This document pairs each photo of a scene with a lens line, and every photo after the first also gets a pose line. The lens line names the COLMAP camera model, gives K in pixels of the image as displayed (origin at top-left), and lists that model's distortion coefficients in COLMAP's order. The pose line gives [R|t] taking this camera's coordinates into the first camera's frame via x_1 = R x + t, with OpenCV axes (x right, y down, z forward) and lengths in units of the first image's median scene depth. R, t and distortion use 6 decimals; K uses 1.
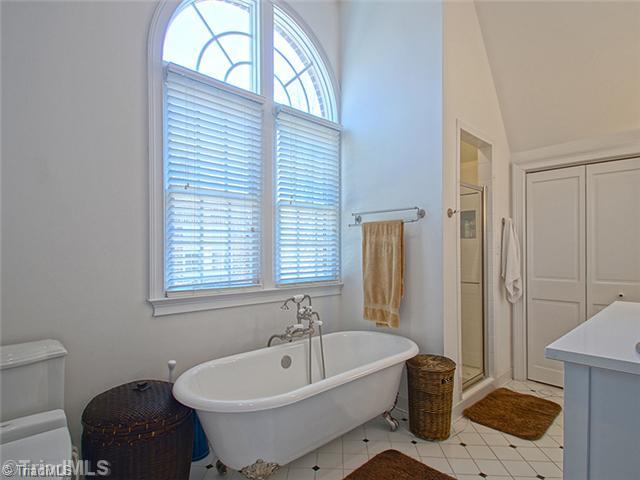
lens RADIAL K [[350.4, 0, 317.7], [0, 350.4, 243.4], [0, 0, 1]] dist [-0.001263, -0.000126]
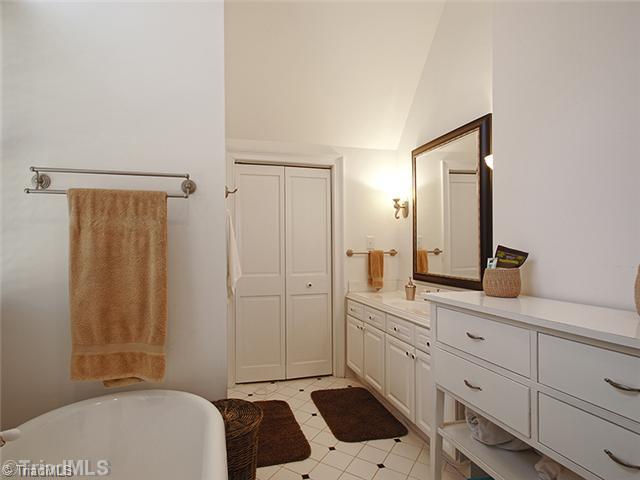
lens RADIAL K [[350.4, 0, 317.7], [0, 350.4, 243.4], [0, 0, 1]] dist [-0.001263, -0.000126]
pose [[0.473348, 0.012784, 0.880783, -0.151137], [-0.029377, 0.999568, 0.001280, 0.009509], [-0.880386, -0.026481, 0.473518, 0.469444]]
